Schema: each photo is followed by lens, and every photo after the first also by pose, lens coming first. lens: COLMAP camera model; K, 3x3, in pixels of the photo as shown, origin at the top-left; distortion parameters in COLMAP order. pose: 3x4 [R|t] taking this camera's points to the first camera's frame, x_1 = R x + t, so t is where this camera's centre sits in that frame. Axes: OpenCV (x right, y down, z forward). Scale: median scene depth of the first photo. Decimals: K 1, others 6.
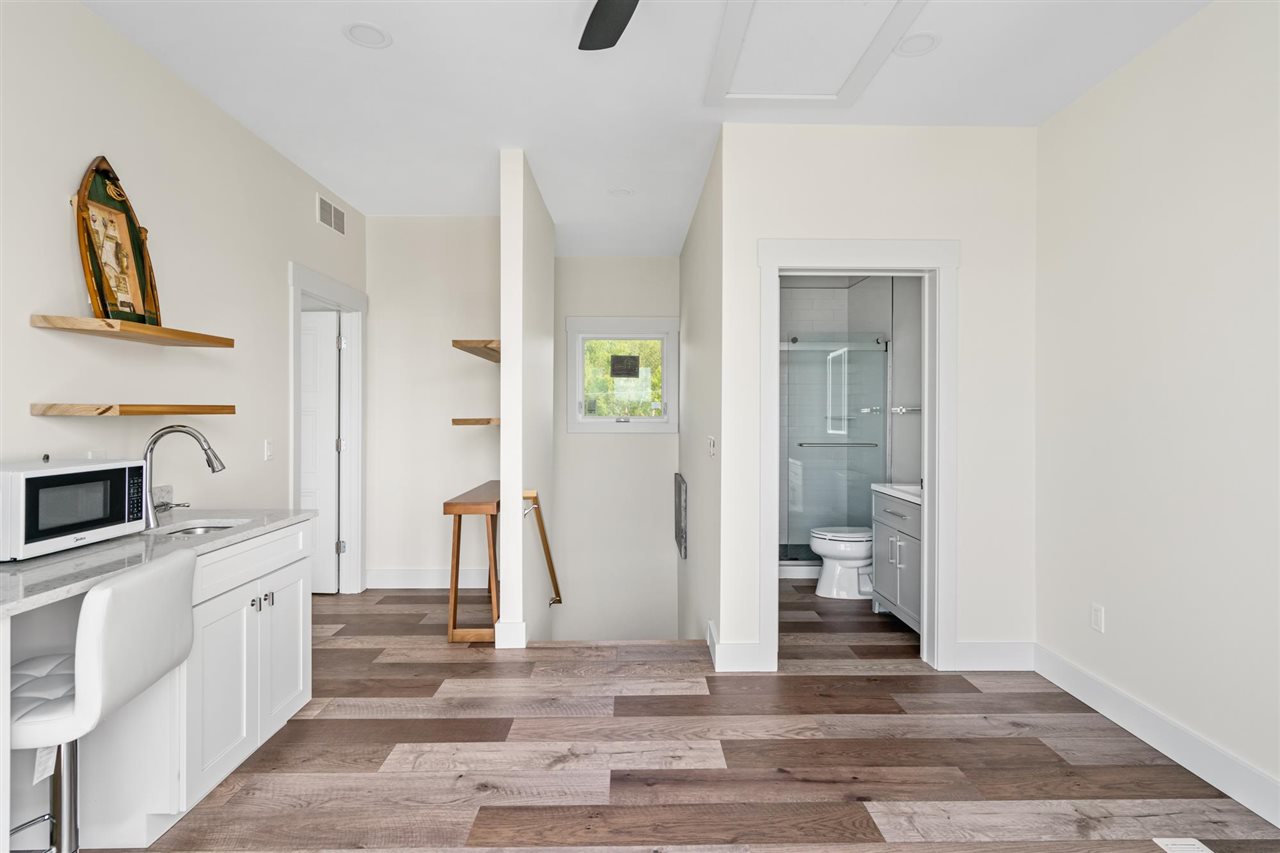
lens RADIAL K [[630.8, 0, 636.4], [0, 630.8, 412.7], [0, 0, 1]] dist [0.004890, -0.000156]
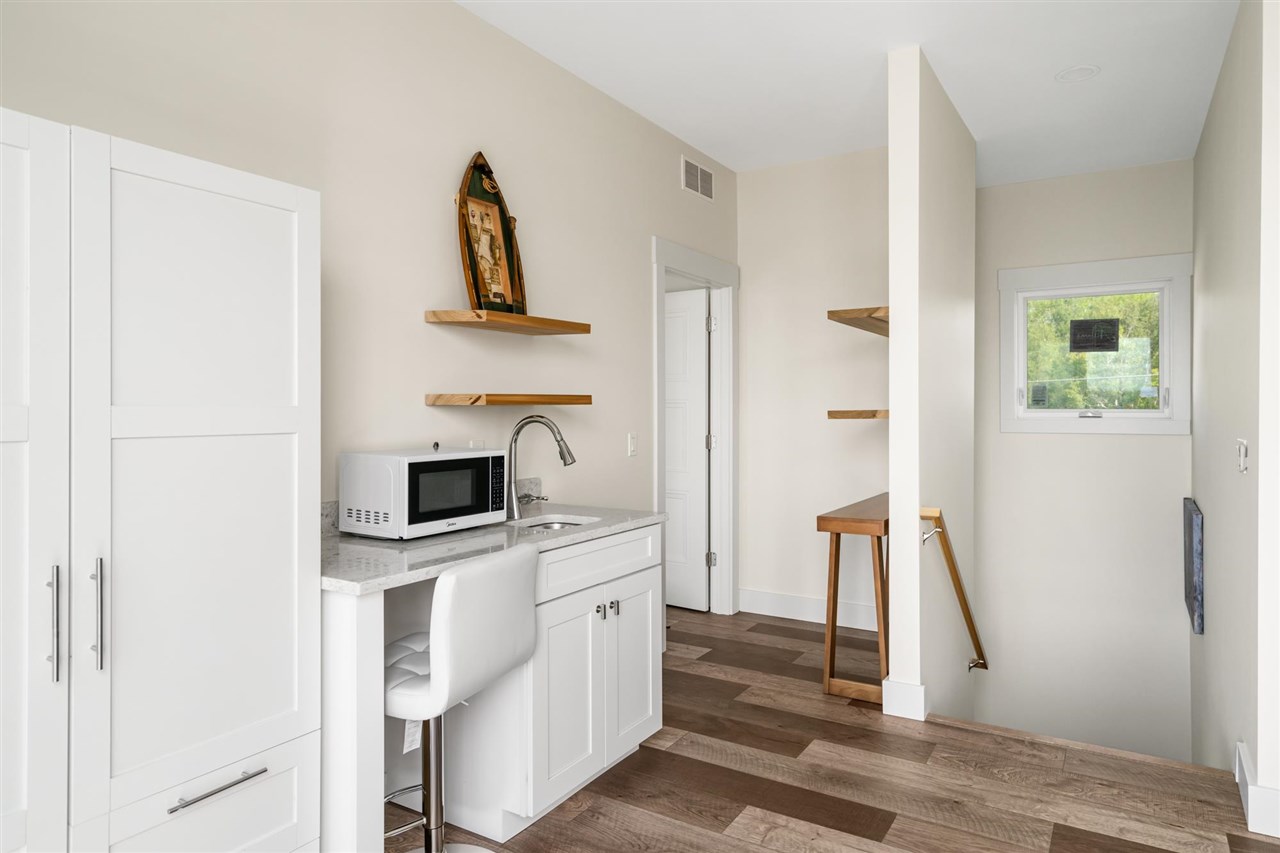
lens RADIAL K [[780.0, 0, 640.0], [0, 780.0, 411.6], [0, 0, 1]] dist [0.014706, -0.002862]
pose [[0.843762, -0.000693, -0.536717, 0.042748], [0.002990, 0.999990, 0.003409, 0.008684], [0.536709, -0.004481, 0.843756, 0.063583]]
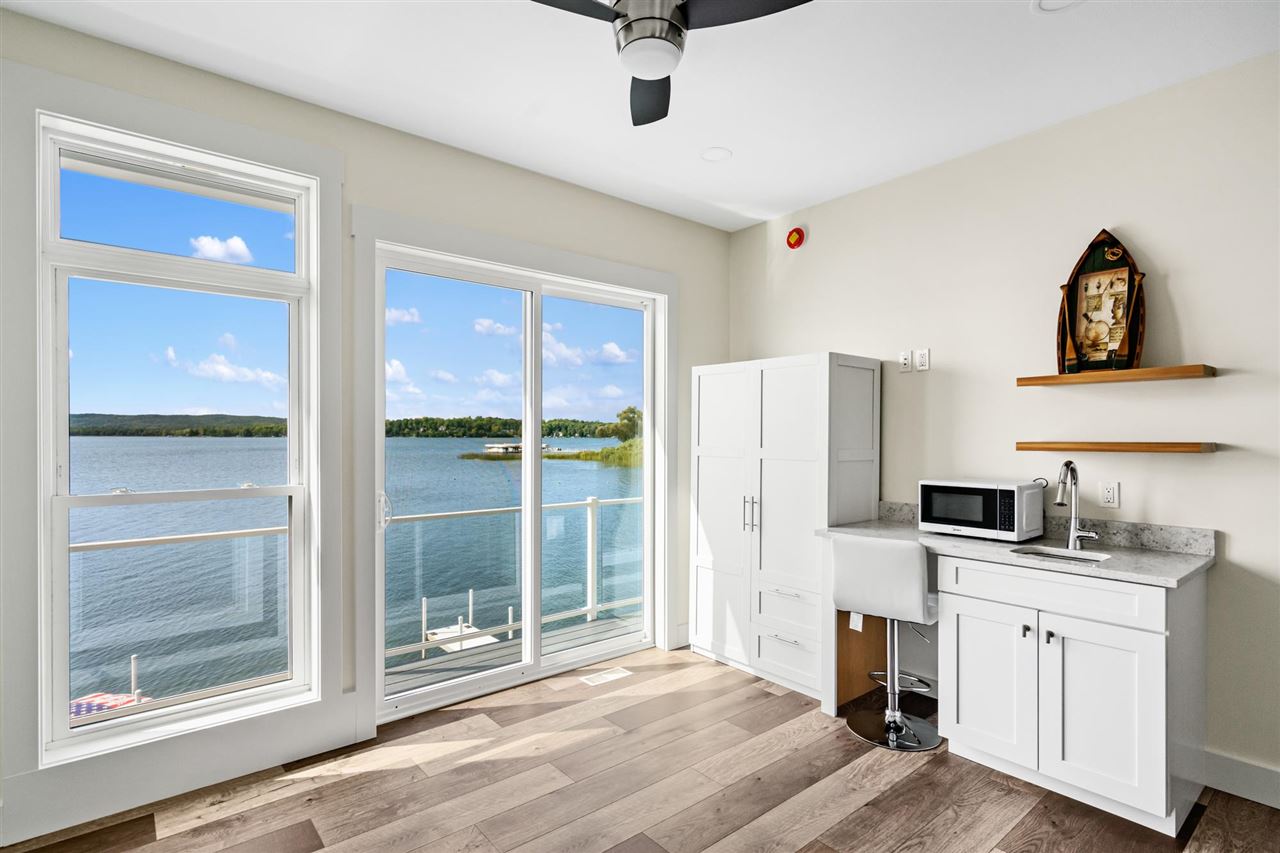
lens RADIAL K [[630.8, 0, 642.1], [0, 630.8, 439.2], [0, 0, 1]] dist [0.004890, -0.000156]
pose [[-0.775600, -0.006905, -0.631188, 0.465987], [-0.004580, 0.999975, -0.005311, -0.006446], [0.631209, -0.001228, -0.775612, 1.159514]]
